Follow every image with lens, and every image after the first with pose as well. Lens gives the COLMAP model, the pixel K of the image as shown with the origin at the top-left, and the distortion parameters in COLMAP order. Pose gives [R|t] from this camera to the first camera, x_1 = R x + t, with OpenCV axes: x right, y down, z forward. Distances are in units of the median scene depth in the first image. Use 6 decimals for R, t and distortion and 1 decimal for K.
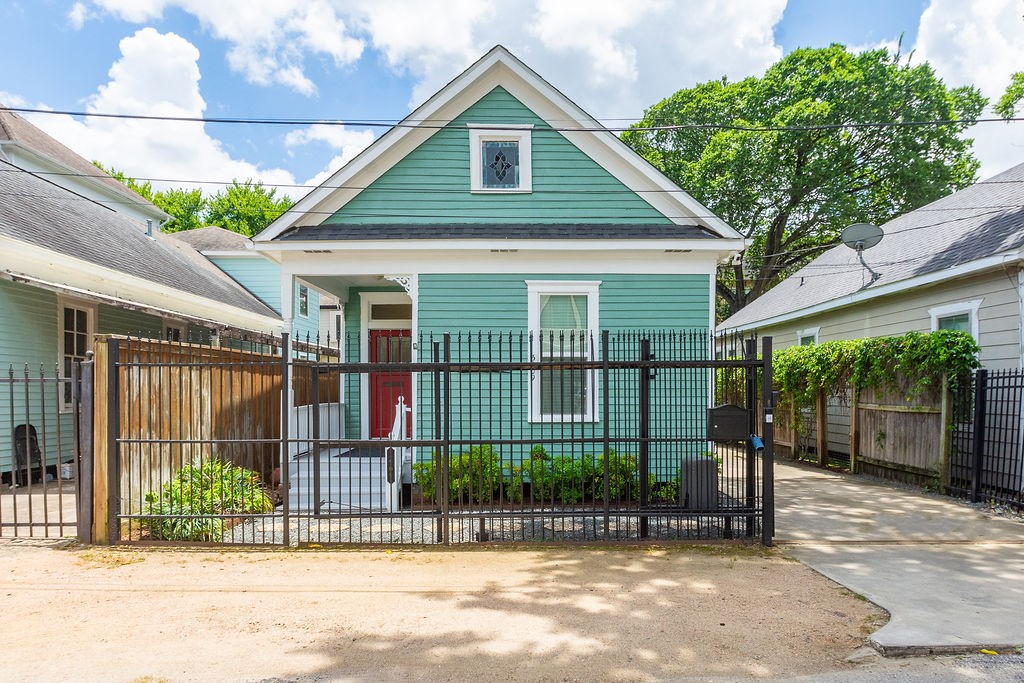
lens RADIAL K [[645.4, 0, 510.5], [0, 645.4, 393.2], [0, 0, 1]] dist [-0.002339, -0.001482]
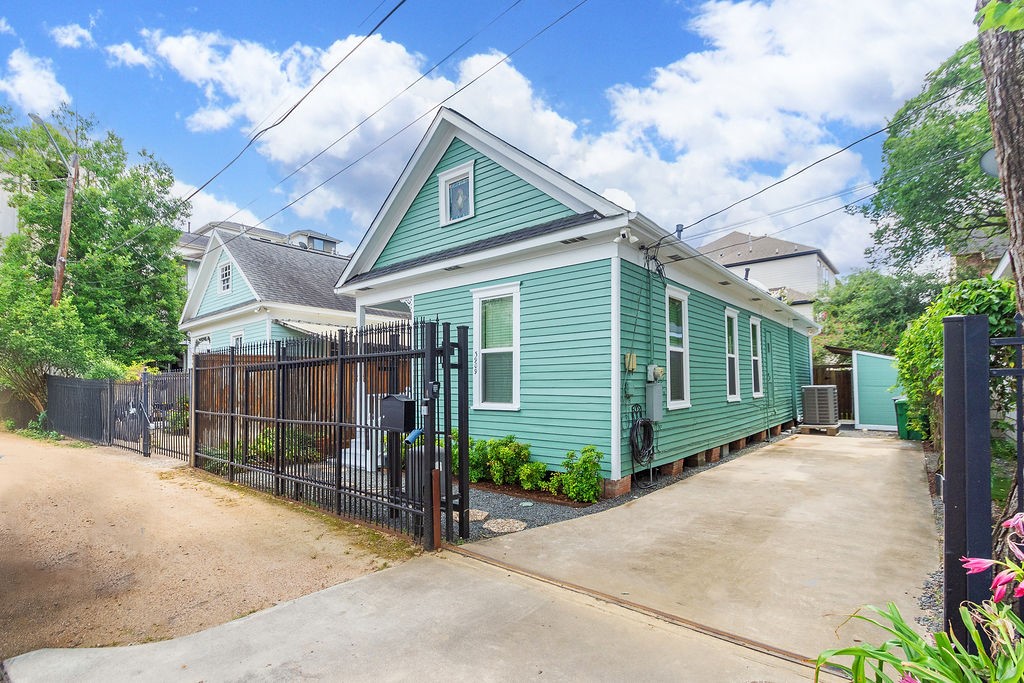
lens RADIAL K [[473.2, 0, 512.3], [0, 473.2, 365.3], [0, 0, 1]] dist [-0.000222, -0.000149]
pose [[0.767596, -0.029286, -0.640265, 0.648532], [0.004837, 0.999192, -0.039903, 0.000701], [0.640916, 0.027532, 0.767117, 0.384584]]
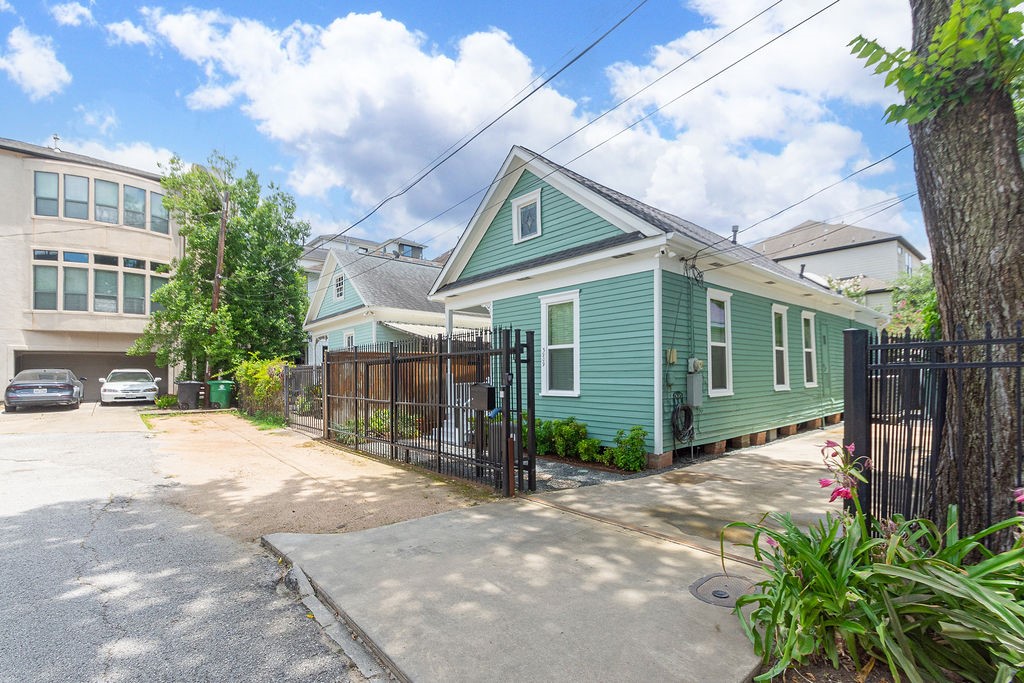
lens RADIAL K [[453.5, 0, 516.0], [0, 453.5, 361.5], [0, 0, 1]] dist [0.012176, -0.000186]
pose [[0.662460, -0.025879, -0.748650, 0.754063], [0.005381, 0.999542, -0.029790, 0.000440], [0.749078, 0.015706, 0.662296, 0.295971]]
